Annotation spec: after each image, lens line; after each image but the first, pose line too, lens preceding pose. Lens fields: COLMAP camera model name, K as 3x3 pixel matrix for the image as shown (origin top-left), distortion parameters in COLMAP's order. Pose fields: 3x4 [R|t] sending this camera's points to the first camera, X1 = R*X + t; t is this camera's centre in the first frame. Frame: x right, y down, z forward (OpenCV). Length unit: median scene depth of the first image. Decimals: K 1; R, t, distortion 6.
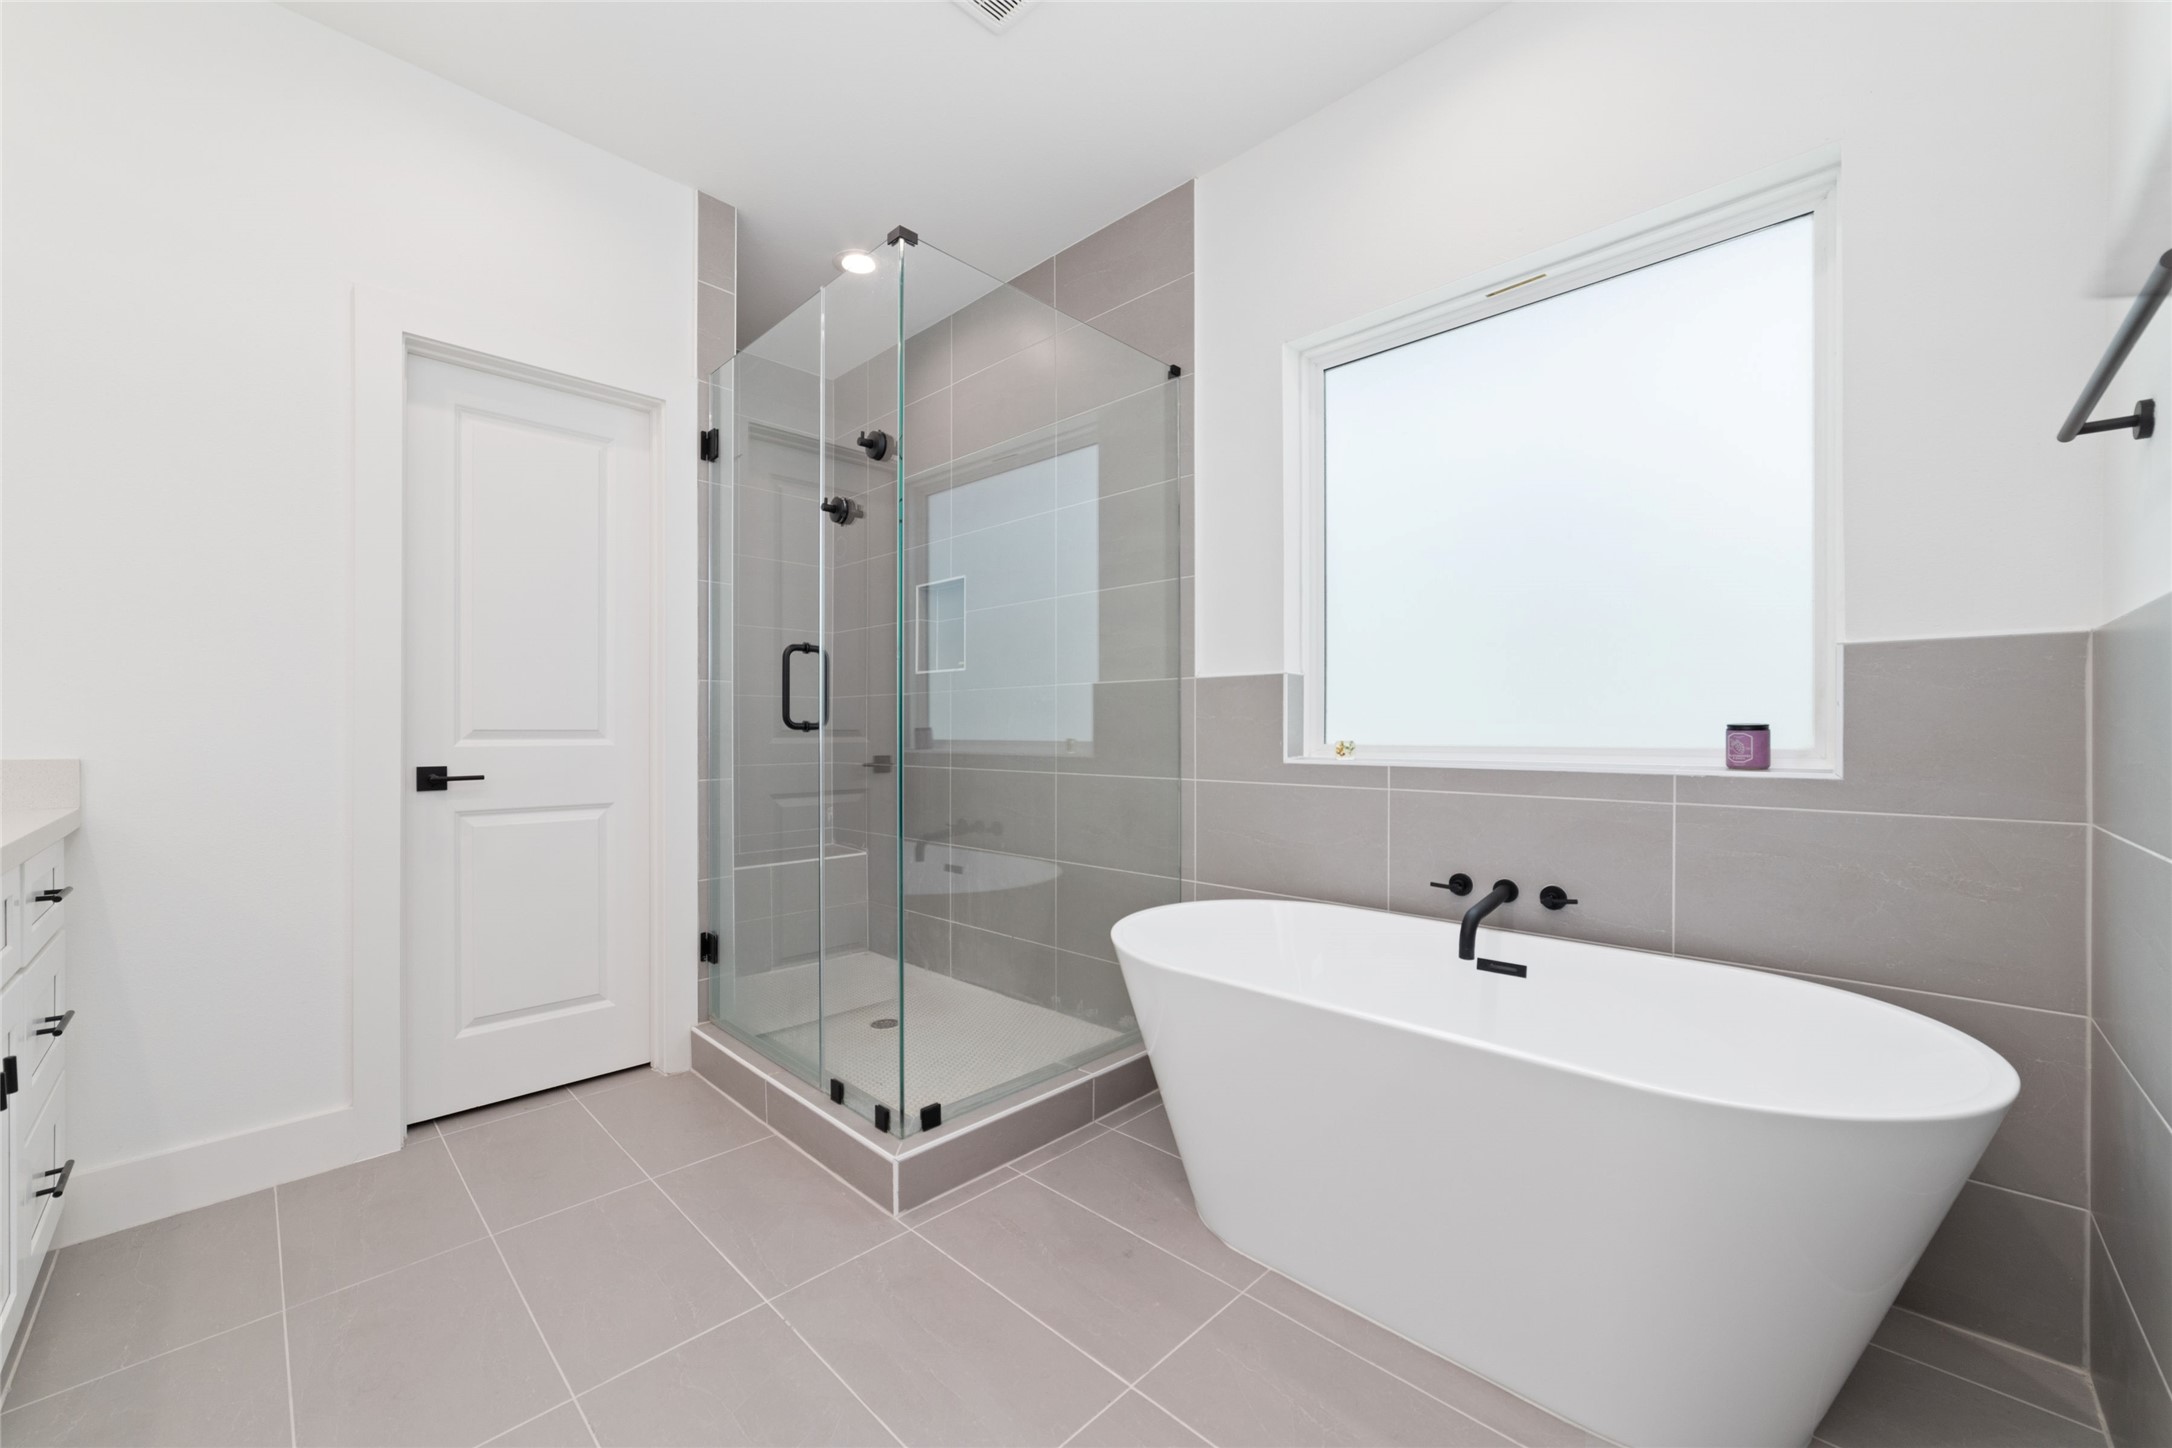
lens RADIAL K [[836.4, 0, 1084.1], [0, 836.4, 730.5], [0, 0, 1]] dist [-0.016004, 0.006622]
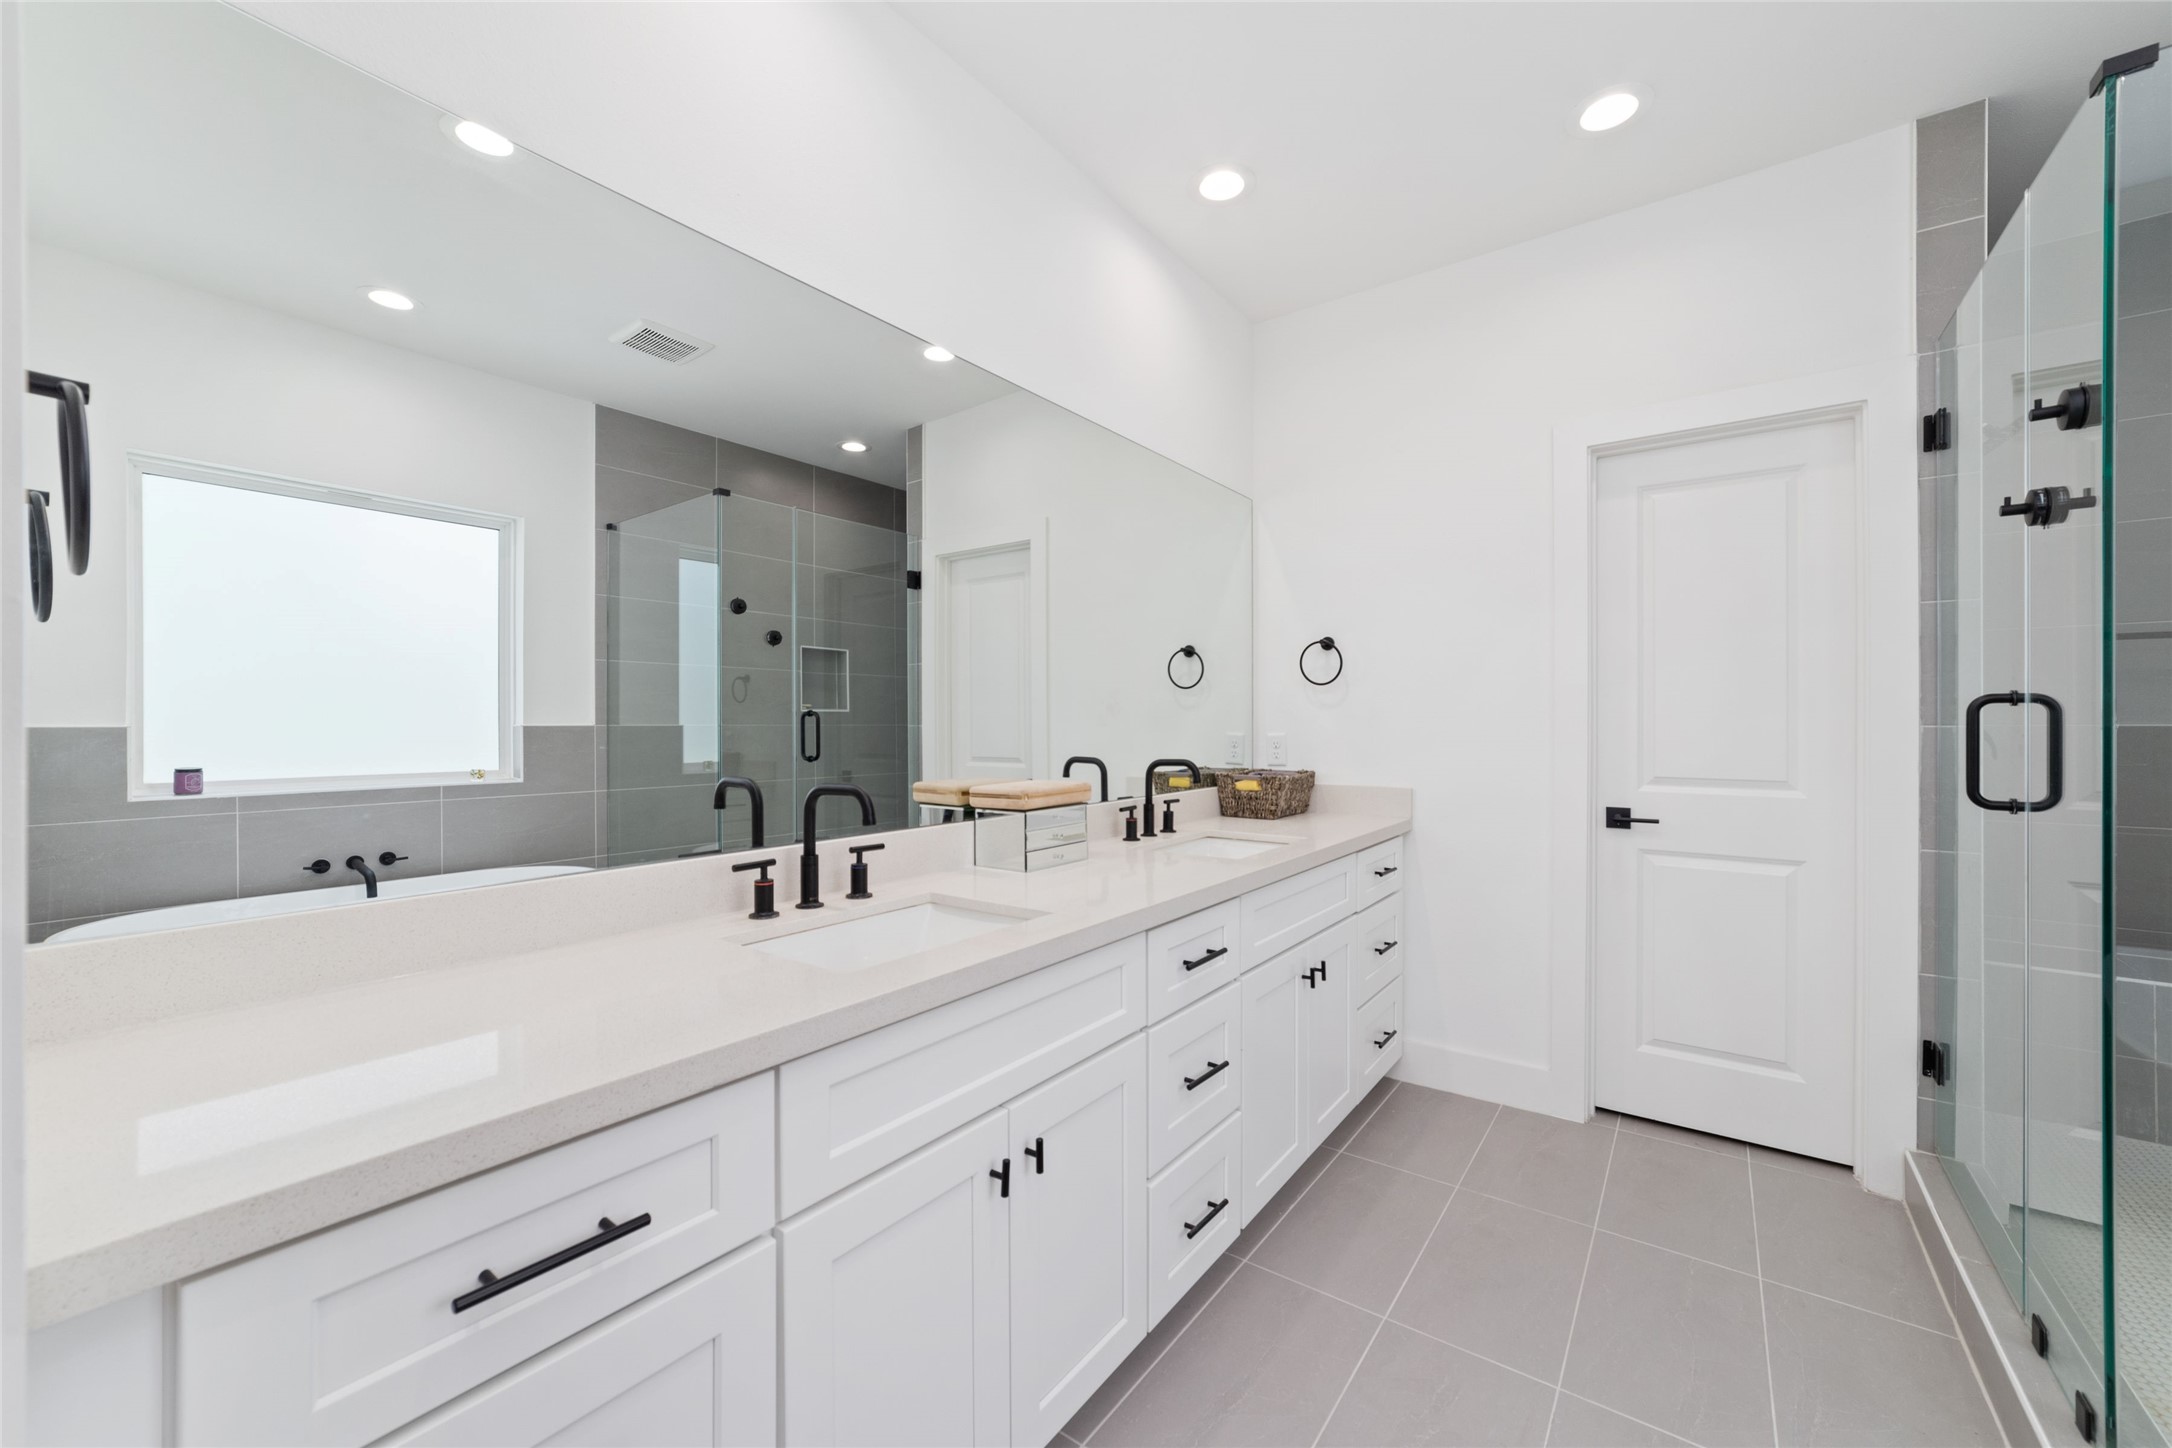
lens RADIAL K [[842.7, 0, 1094.7], [0, 842.7, 720.9], [0, 0, 1]] dist [-0.017739, 0.006367]
pose [[0.148689, 0.001983, -0.988882, 0.223037], [-0.003260, 0.999994, 0.001515, -0.065930], [0.988879, 0.002999, 0.148694, 0.090374]]
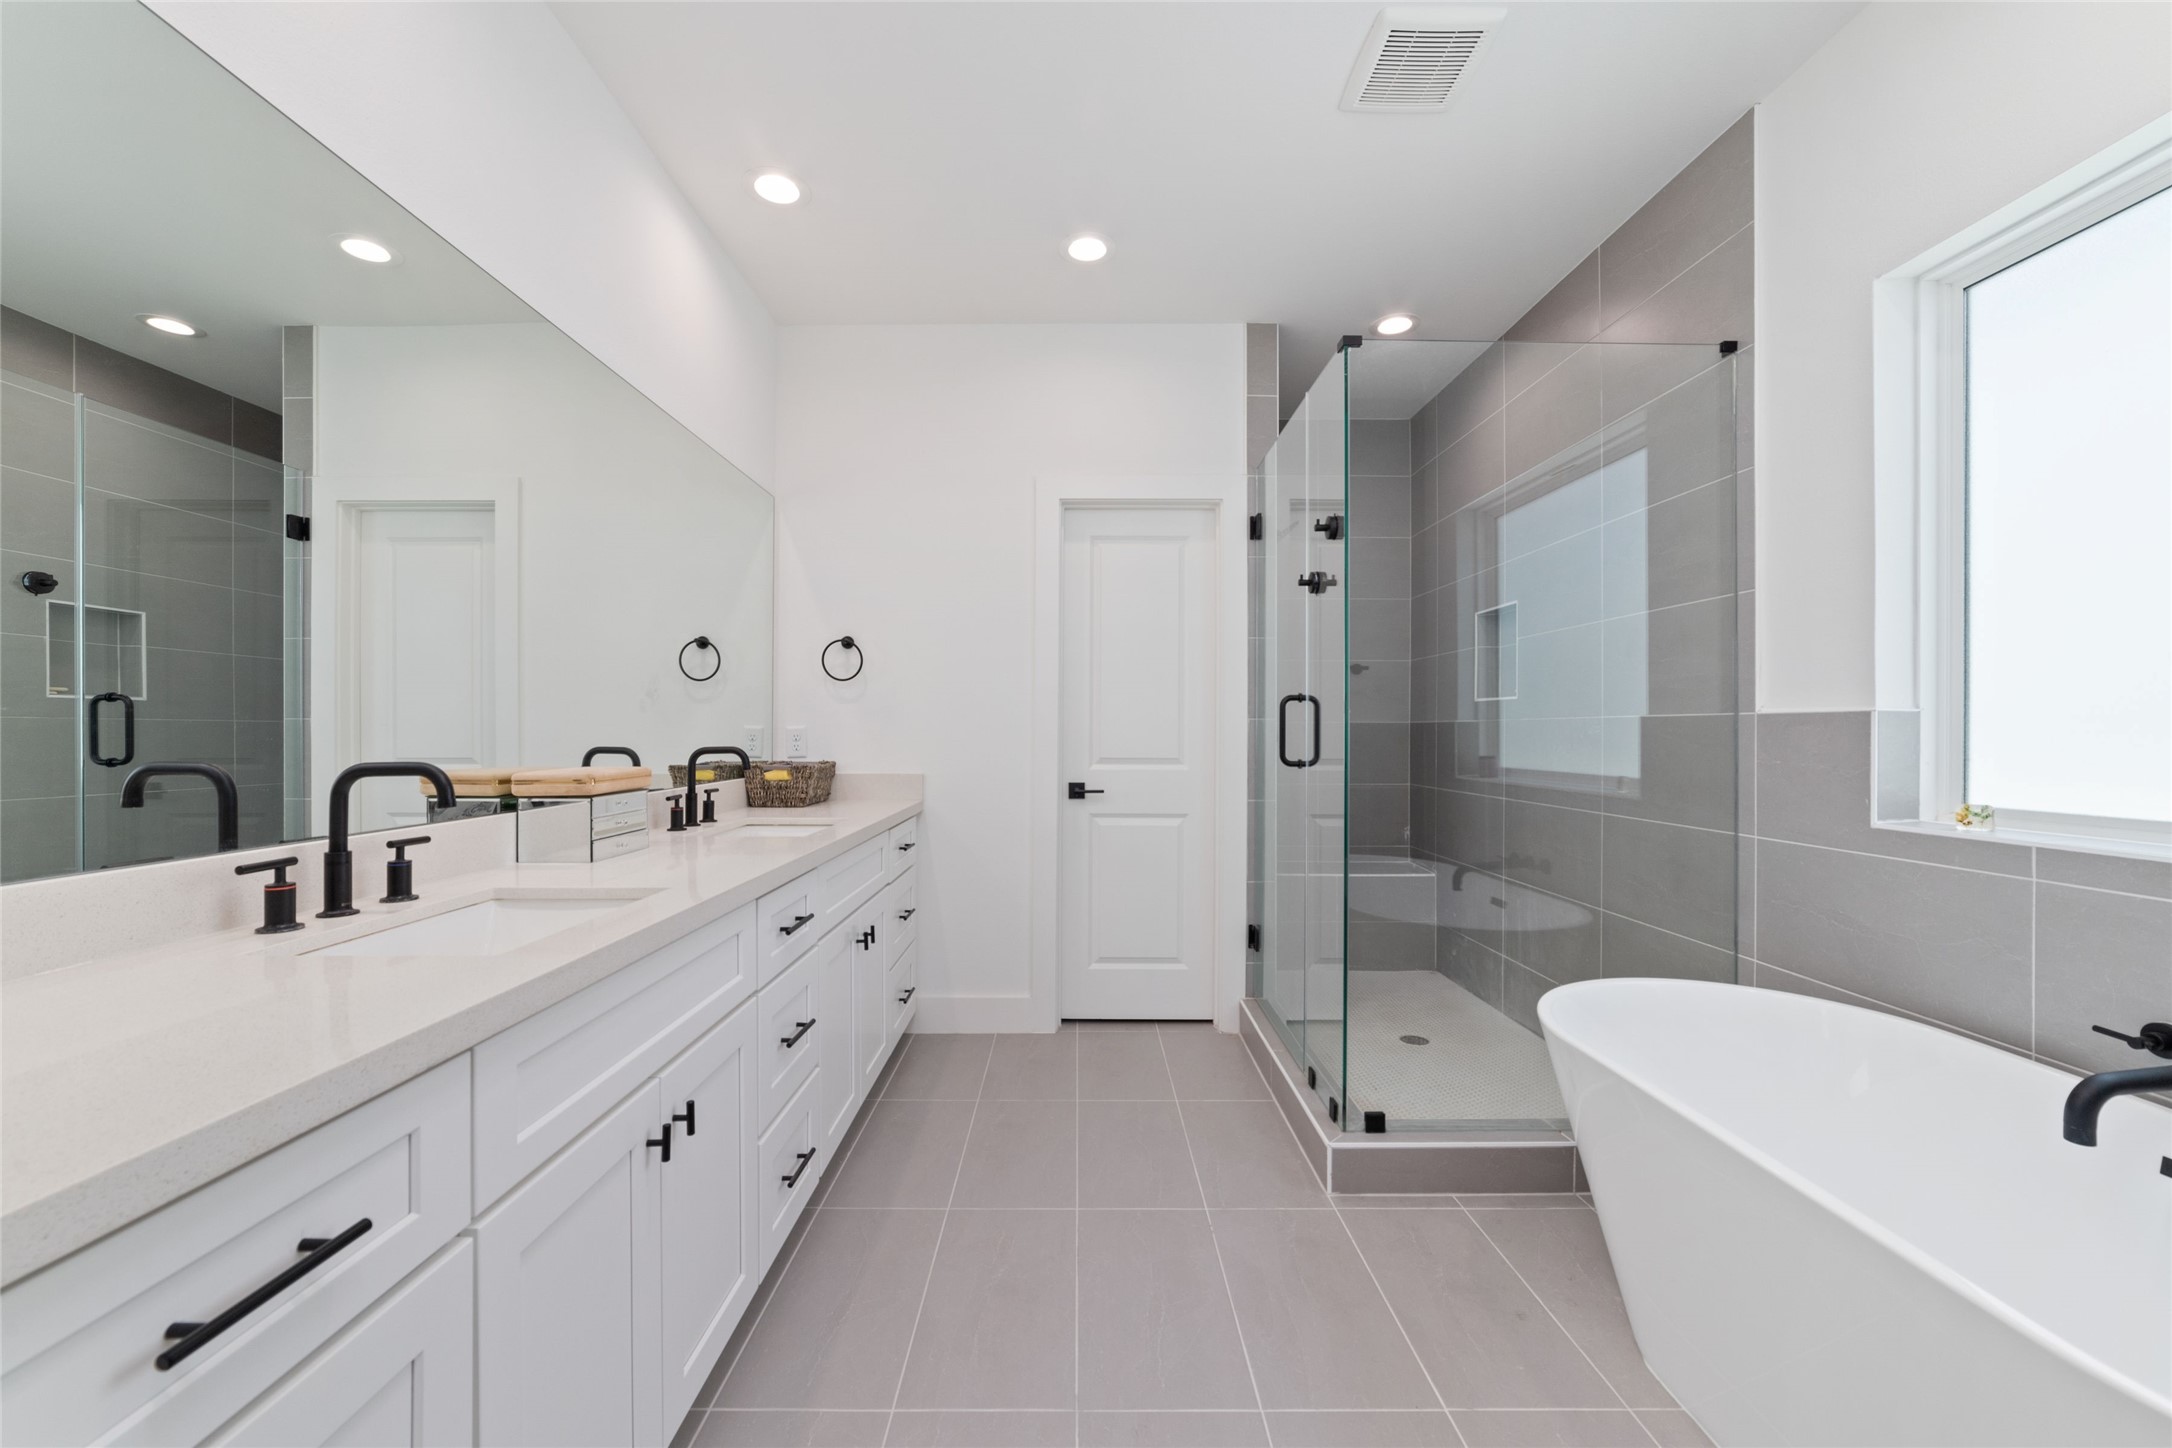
lens RADIAL K [[836.4, 0, 1084.1], [0, 836.4, 730.5], [0, 0, 1]] dist [-0.016004, 0.006622]
pose [[0.707847, 0.003197, -0.706358, 0.245359], [-0.005187, 0.999986, -0.000671, -0.042559], [0.706347, 0.004139, 0.707854, -0.046949]]
